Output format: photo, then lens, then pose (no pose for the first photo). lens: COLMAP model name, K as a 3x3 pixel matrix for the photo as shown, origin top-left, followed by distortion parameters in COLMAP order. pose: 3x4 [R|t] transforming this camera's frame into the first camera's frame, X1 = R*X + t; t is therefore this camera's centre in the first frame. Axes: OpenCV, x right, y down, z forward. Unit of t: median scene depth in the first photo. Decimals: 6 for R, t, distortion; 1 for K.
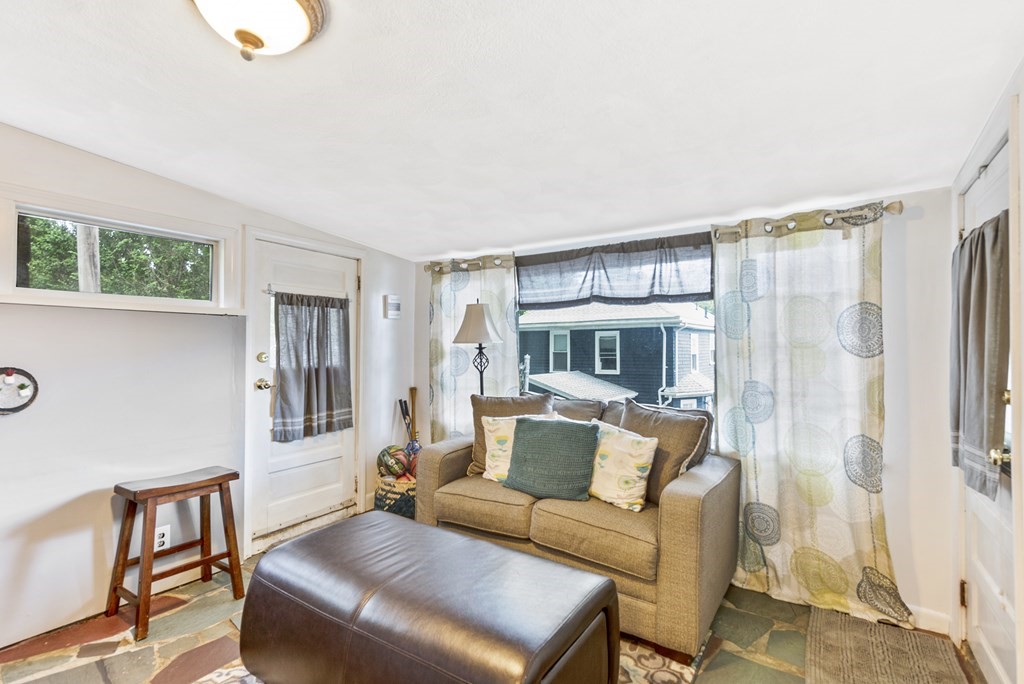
lens RADIAL K [[456.8, 0, 512.0], [0, 456.8, 342.0], [0, 0, 1]] dist [-0.000586, -0.000044]
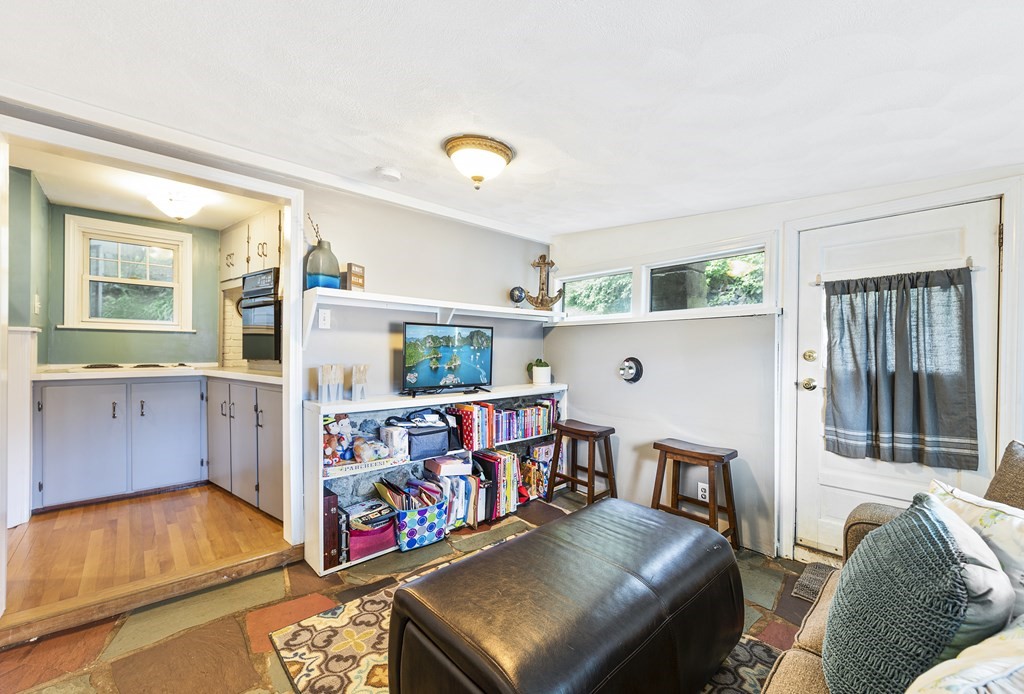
lens RADIAL K [[414.2, 0, 512.0], [0, 414.2, 347.0], [0, 0, 1]] dist [0.000996, 0.000059]
pose [[-0.238461, -0.011407, -0.971085, 0.398776], [0.010369, 0.999844, -0.014291, 0.020739], [0.971097, -0.013478, -0.238306, 0.584756]]
